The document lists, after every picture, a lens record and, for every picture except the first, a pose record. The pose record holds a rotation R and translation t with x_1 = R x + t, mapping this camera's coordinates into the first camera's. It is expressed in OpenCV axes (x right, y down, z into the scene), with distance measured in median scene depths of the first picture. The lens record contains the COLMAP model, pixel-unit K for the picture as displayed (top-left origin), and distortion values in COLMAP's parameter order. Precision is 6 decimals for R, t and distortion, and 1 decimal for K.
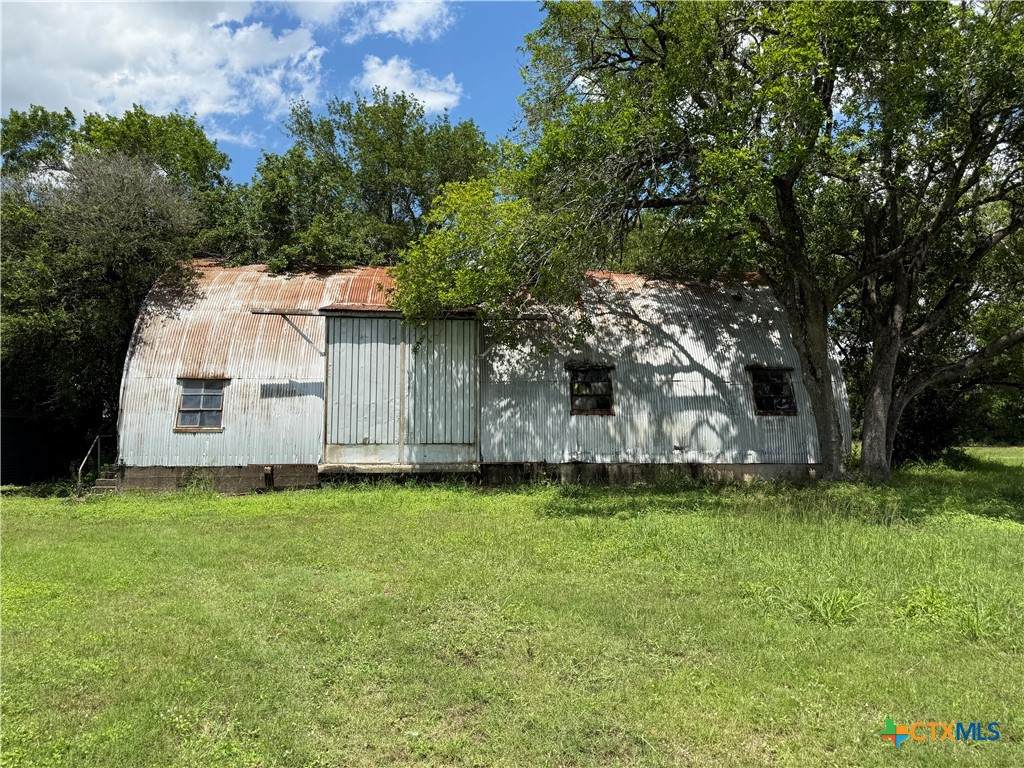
lens RADIAL K [[779.0, 0, 512.0], [0, 779.0, 384.0], [0, 0, 1]] dist [0.046401, -0.002089]
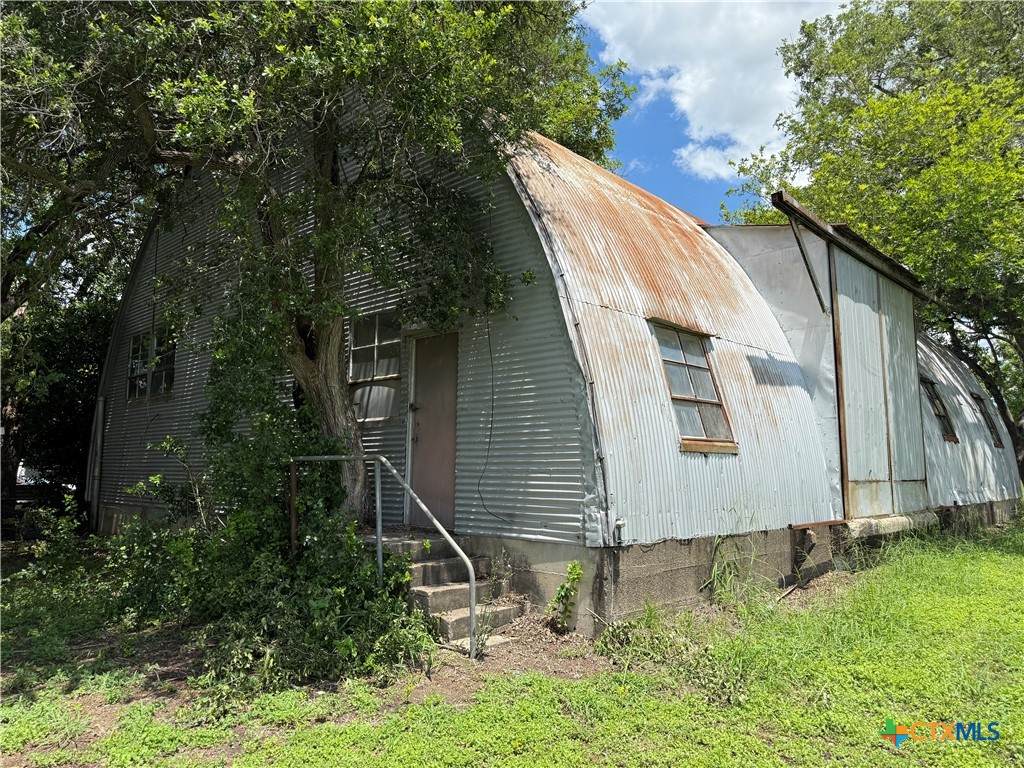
lens RADIAL K [[726.7, 0, 512.0], [0, 726.7, 384.0], [0, 0, 1]] dist [0.001882, 0.000315]
pose [[0.744652, 0.085387, 0.661969, -0.736448], [-0.051843, 0.996186, -0.070179, 0.057907], [-0.665437, 0.017940, 0.746239, 0.781783]]
